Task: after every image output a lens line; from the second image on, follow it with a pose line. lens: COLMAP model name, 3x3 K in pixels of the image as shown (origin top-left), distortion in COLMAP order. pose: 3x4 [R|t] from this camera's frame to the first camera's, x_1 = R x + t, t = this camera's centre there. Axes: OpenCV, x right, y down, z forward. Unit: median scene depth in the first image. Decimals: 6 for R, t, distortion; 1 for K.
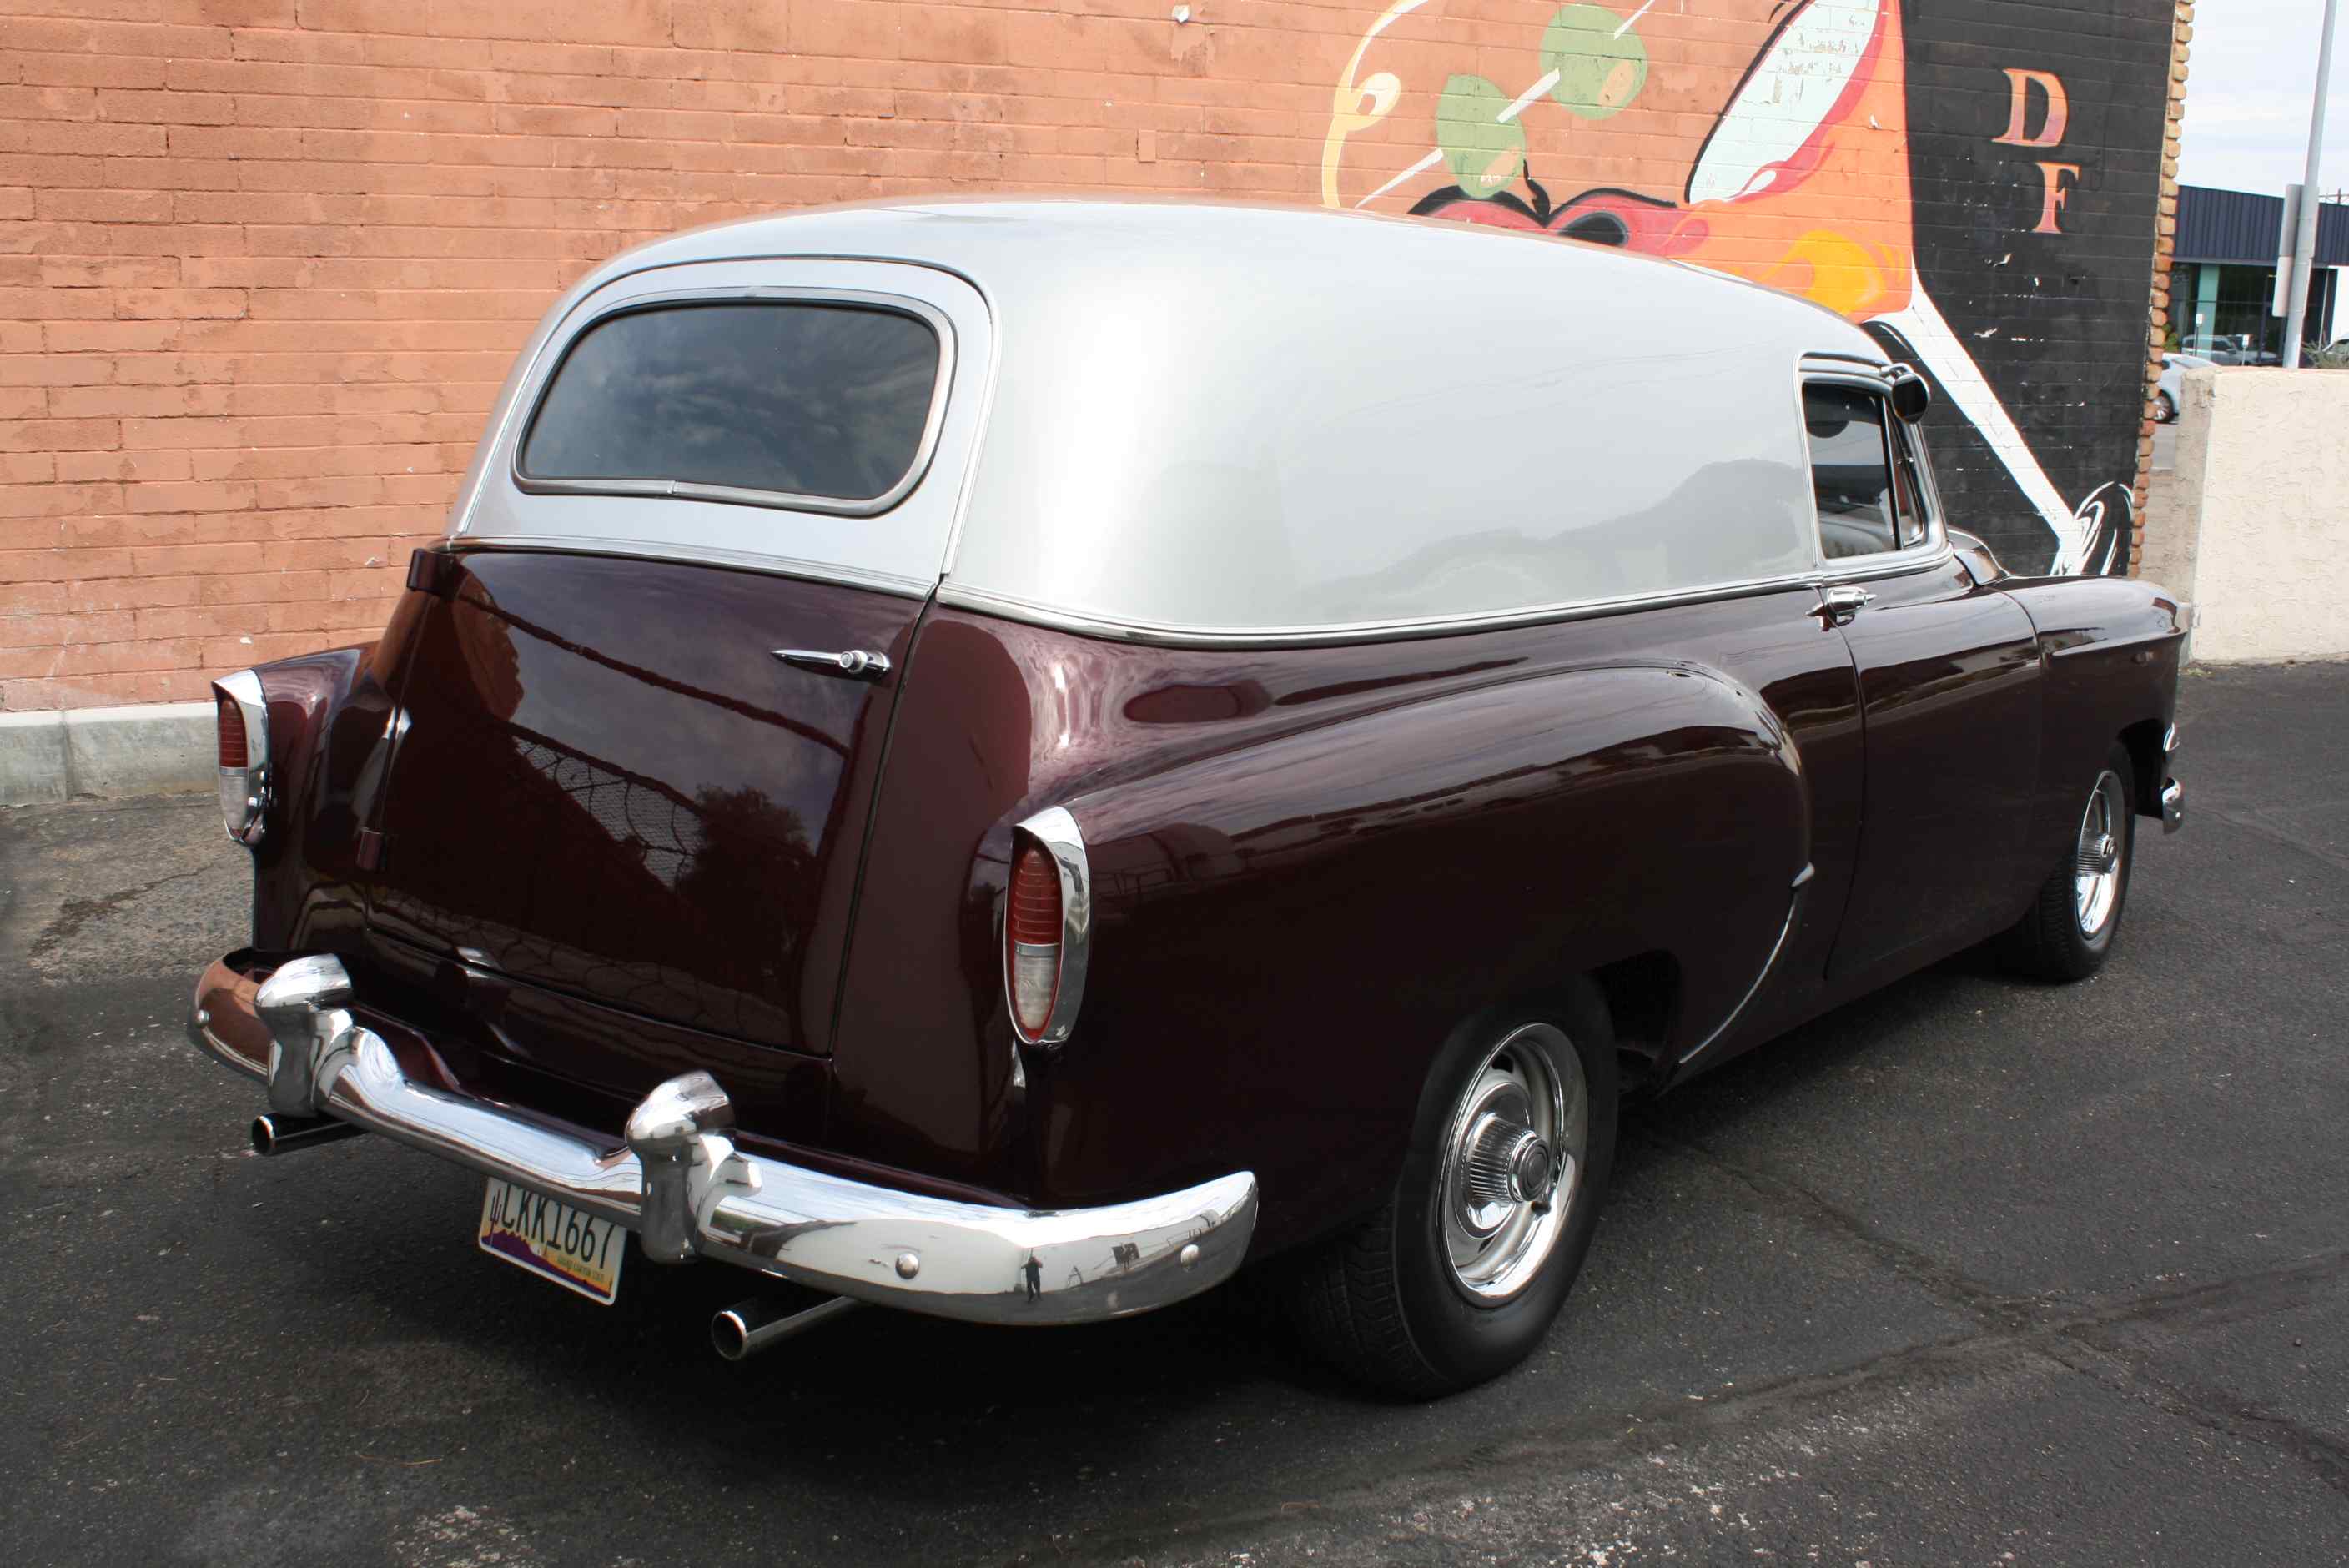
lens RADIAL K [[2380.2, 0, 1196.9], [0, 2380.2, 791.1], [0, 0, 1]] dist [-0.142002, 0.165827]
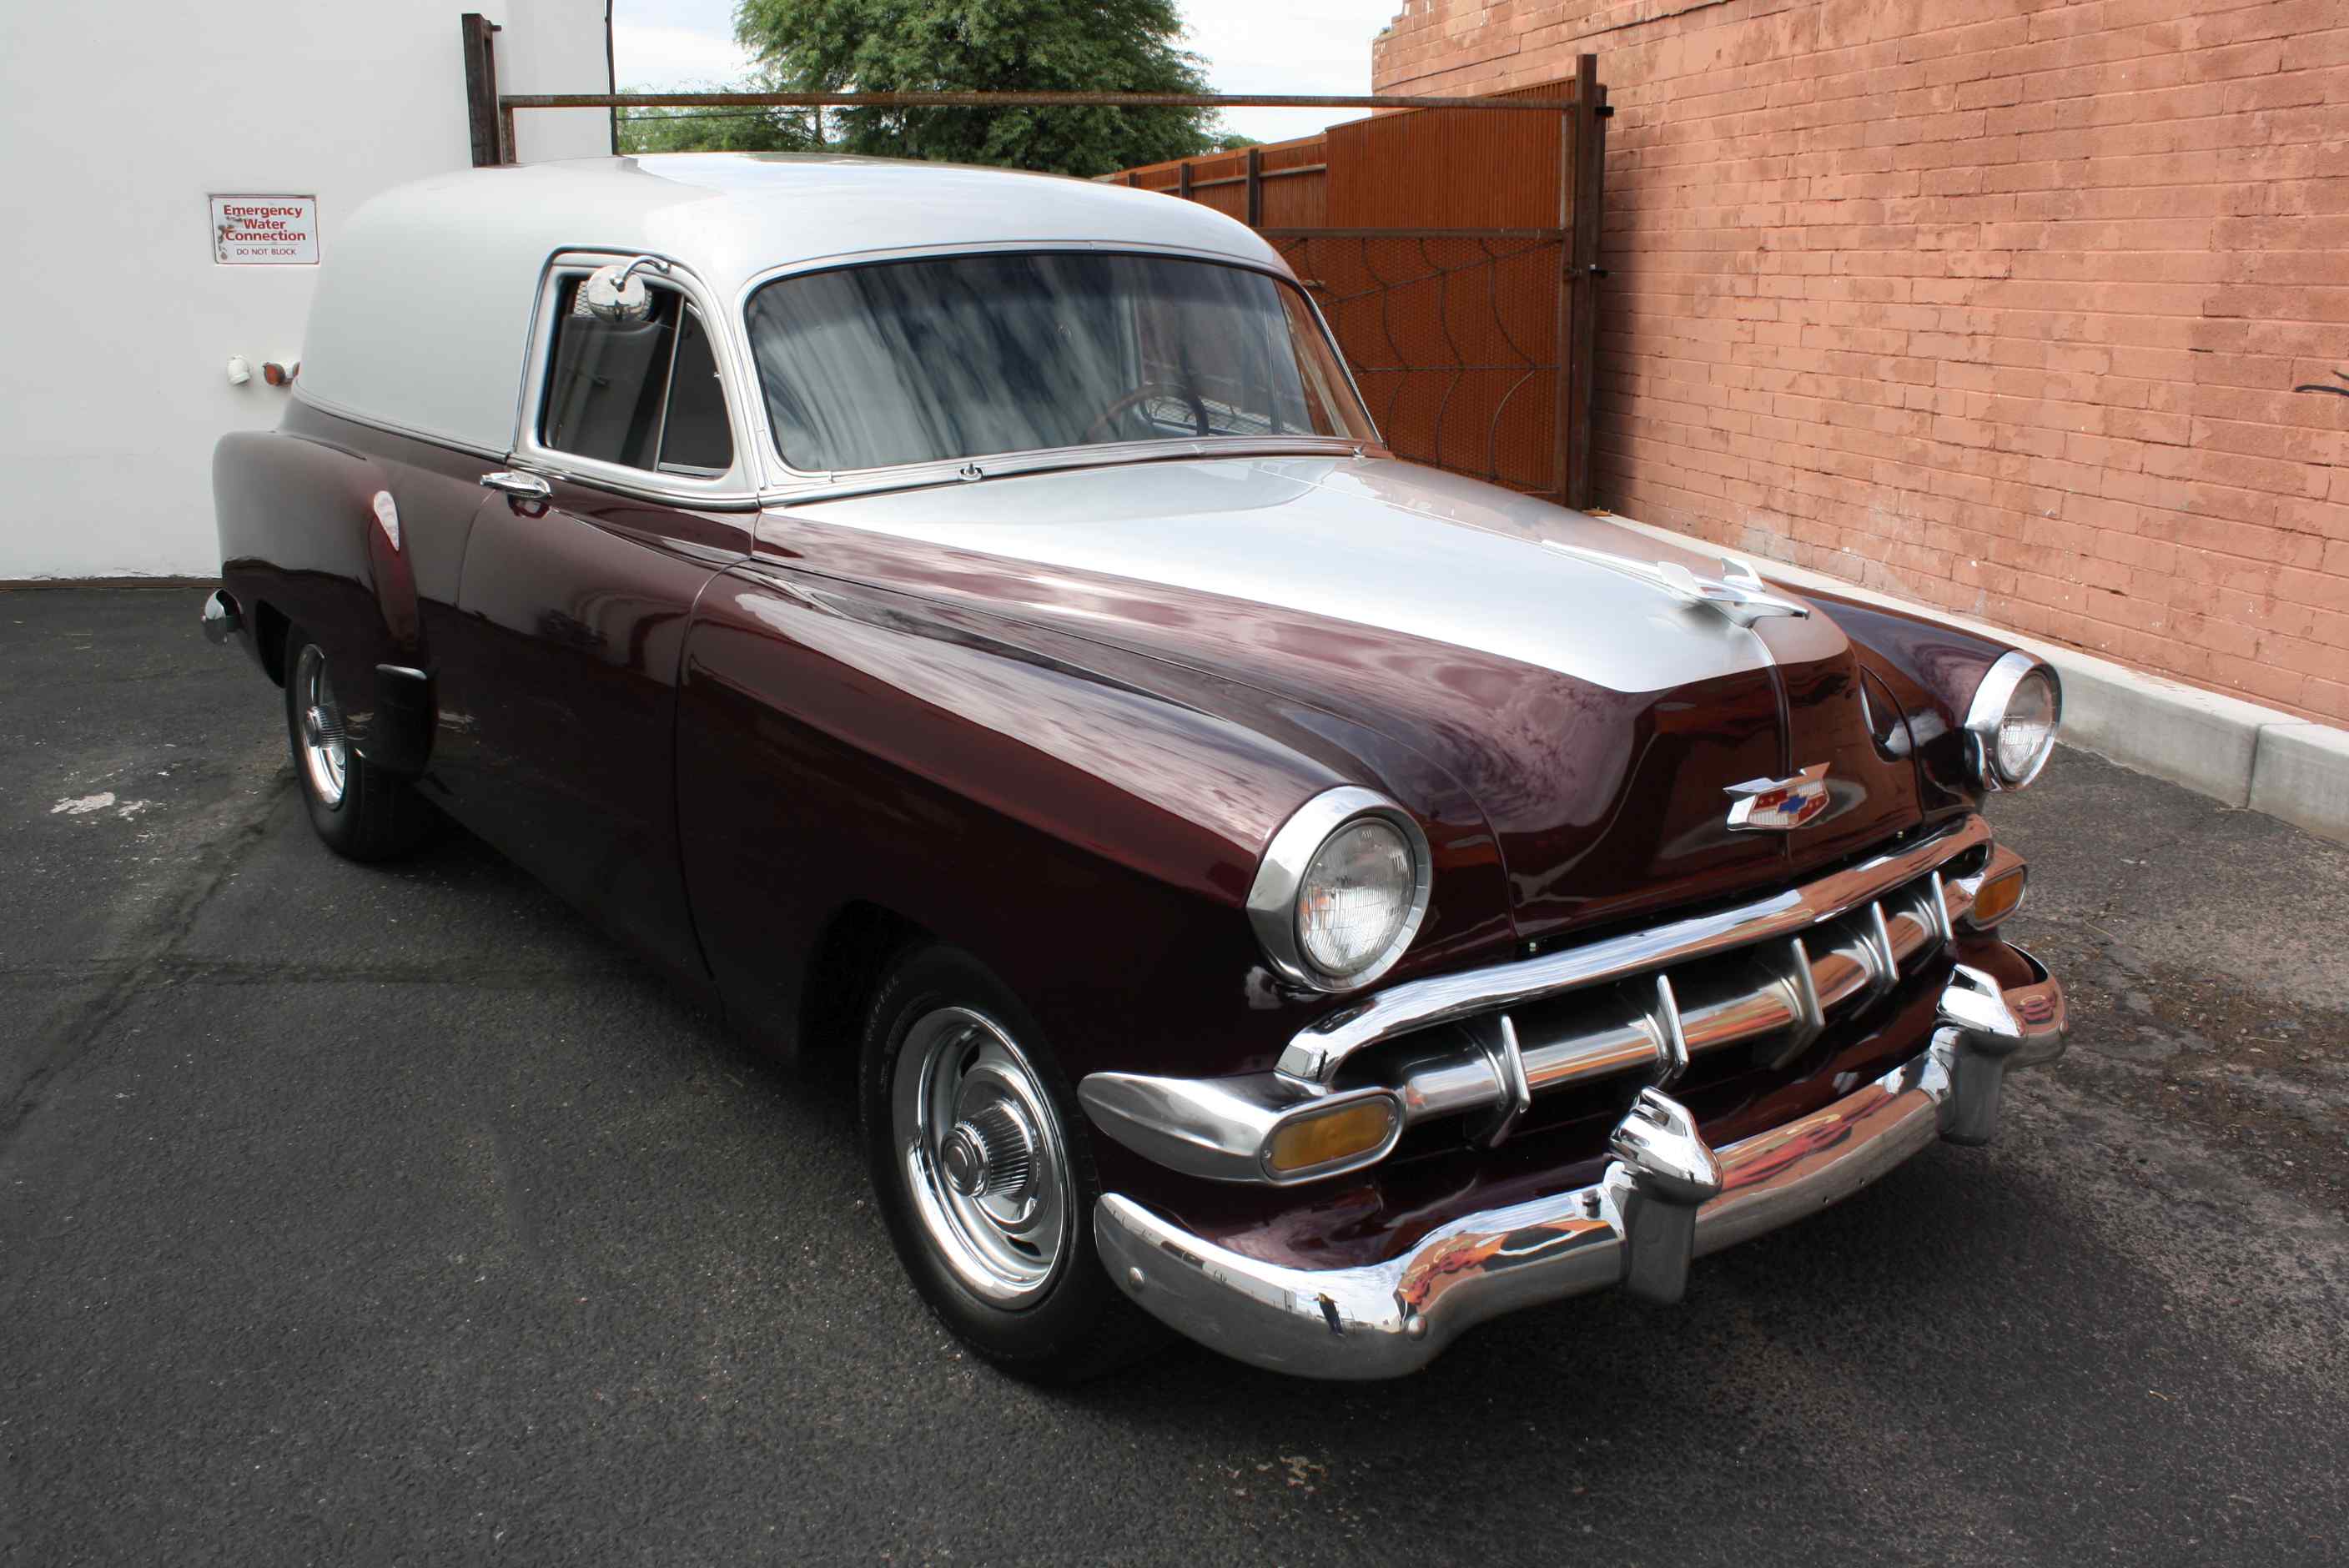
lens RADIAL K [[2000.2, 0, 1201.5], [0, 2000.2, 789.5], [0, 0, 1]] dist [-0.169613, 0.155632]
pose [[-0.227974, 0.228156, -0.946558, 0.611528], [-0.212301, 0.937119, 0.277013, -0.147994], [0.950240, 0.264107, -0.165202, 0.849116]]
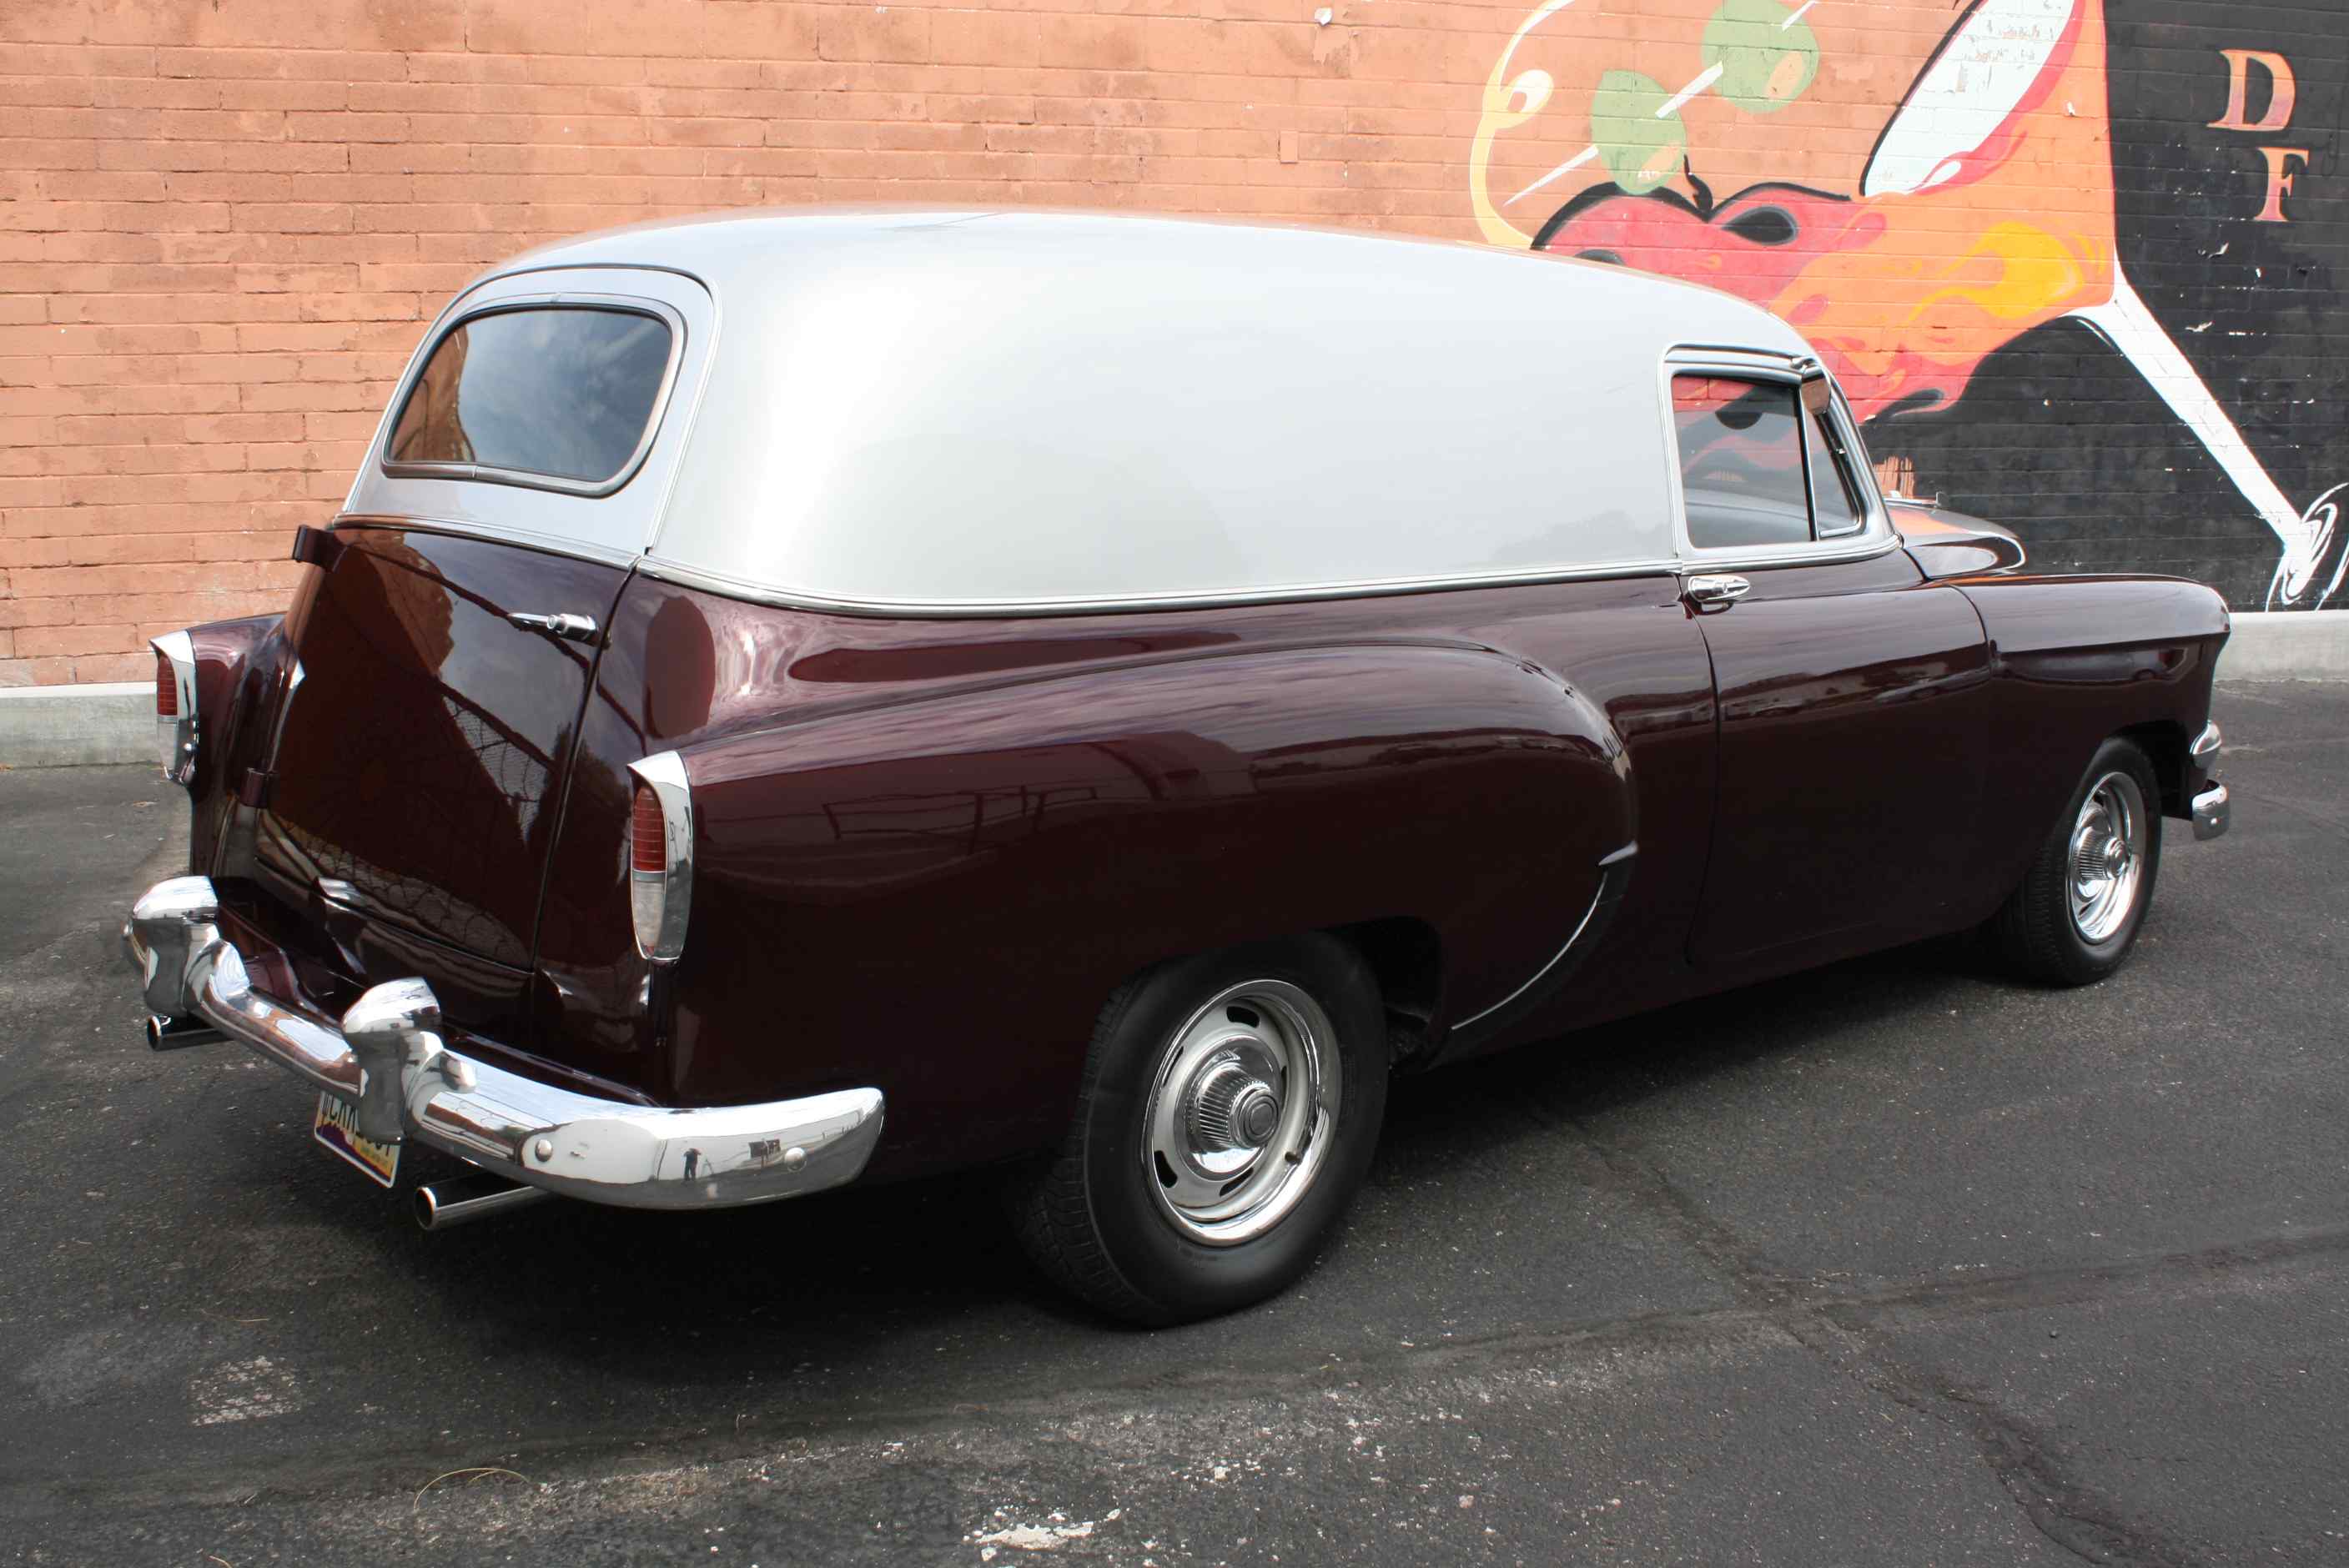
lens RADIAL K [[2415.2, 0, 1186.3], [0, 2415.2, 789.6], [0, 0, 1]] dist [-0.133836, 0.155753]
pose [[0.986420, 0.024922, -0.162341, 0.128336], [-0.025365, 0.999678, -0.000661, 0.006829], [0.162273, 0.004770, 0.986734, -0.031463]]
